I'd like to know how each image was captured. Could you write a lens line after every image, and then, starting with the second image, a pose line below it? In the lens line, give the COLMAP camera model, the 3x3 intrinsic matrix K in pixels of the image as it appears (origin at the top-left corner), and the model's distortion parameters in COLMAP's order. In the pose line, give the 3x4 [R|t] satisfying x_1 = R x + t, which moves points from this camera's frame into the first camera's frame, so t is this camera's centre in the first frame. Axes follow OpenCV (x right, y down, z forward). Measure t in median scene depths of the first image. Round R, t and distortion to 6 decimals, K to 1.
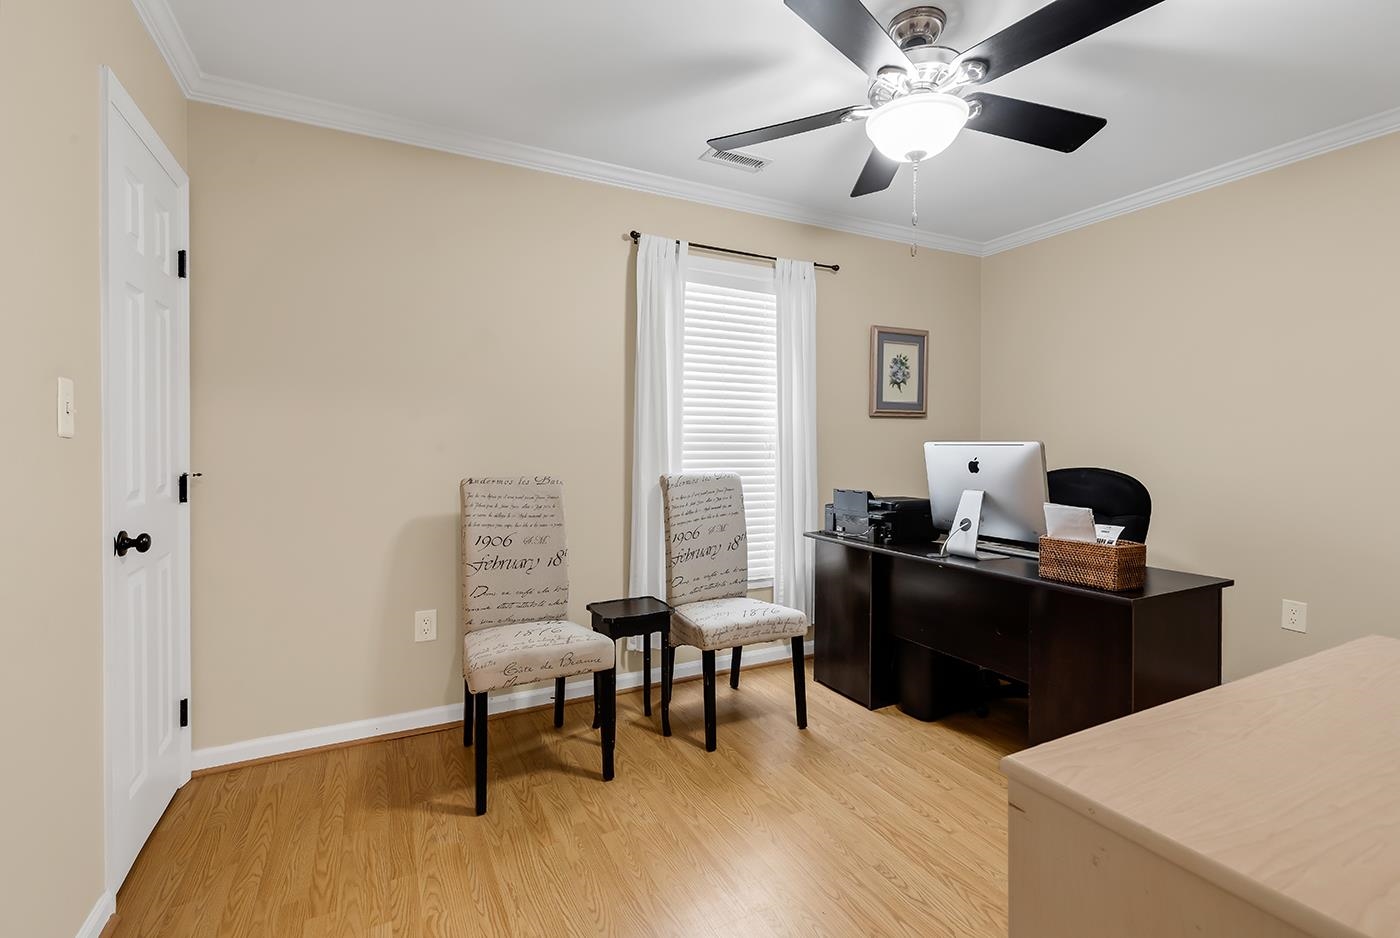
lens RADIAL K [[634.2, 0, 714.3], [0, 634.2, 440.4], [0, 0, 1]] dist [0.008233, -0.001542]
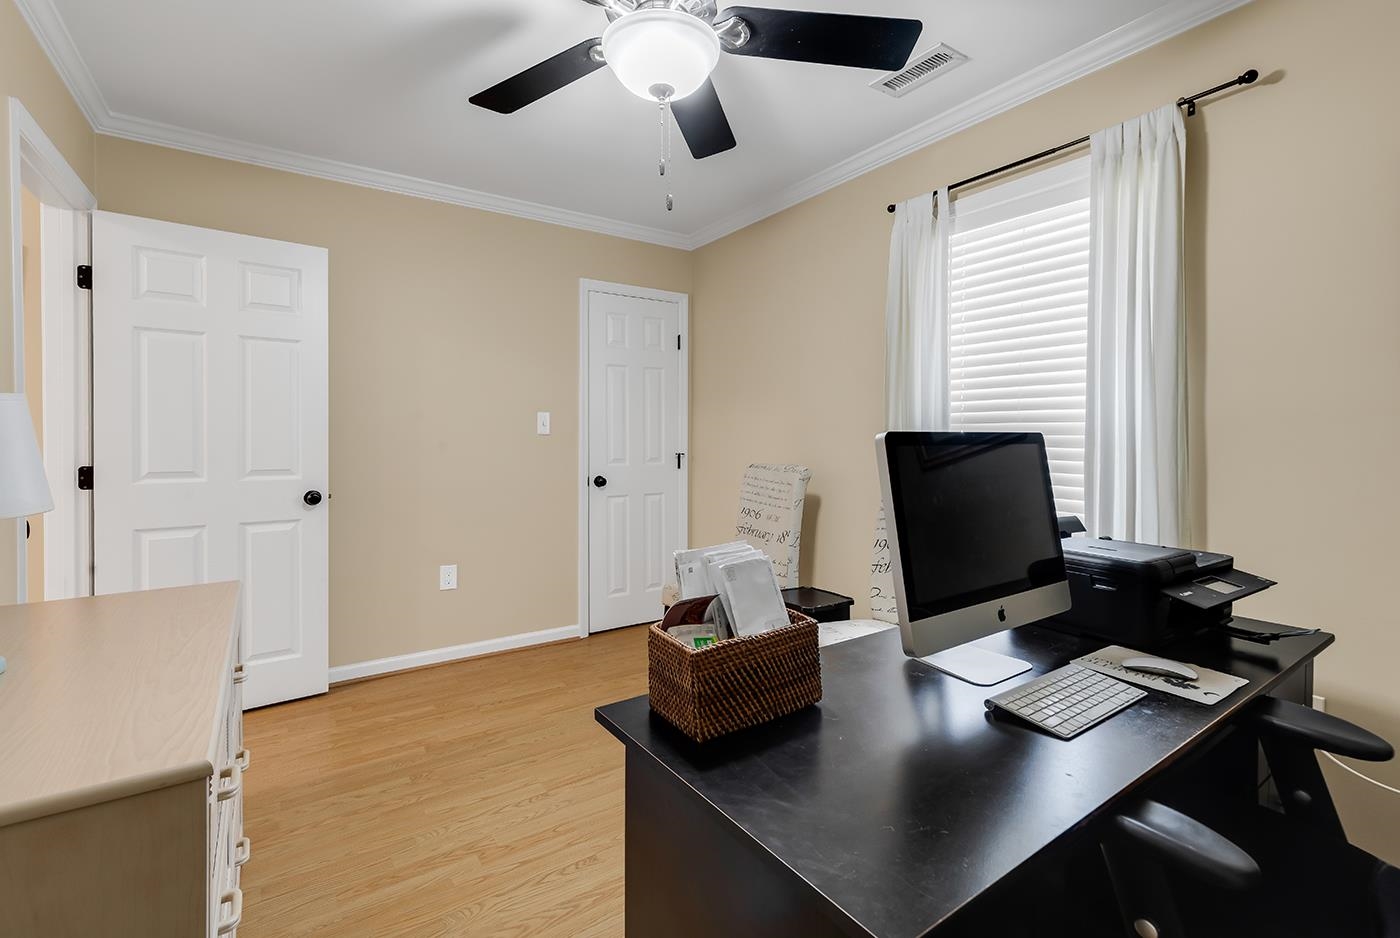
lens RADIAL K [[634.2, 0, 719.8], [0, 634.2, 444.7], [0, 0, 1]] dist [0.008233, -0.001542]
pose [[0.125253, 0.007495, -0.992096, 0.907173], [0.000856, 0.999970, 0.007663, 0.010254], [0.992124, -0.001809, 0.125243, 0.767064]]
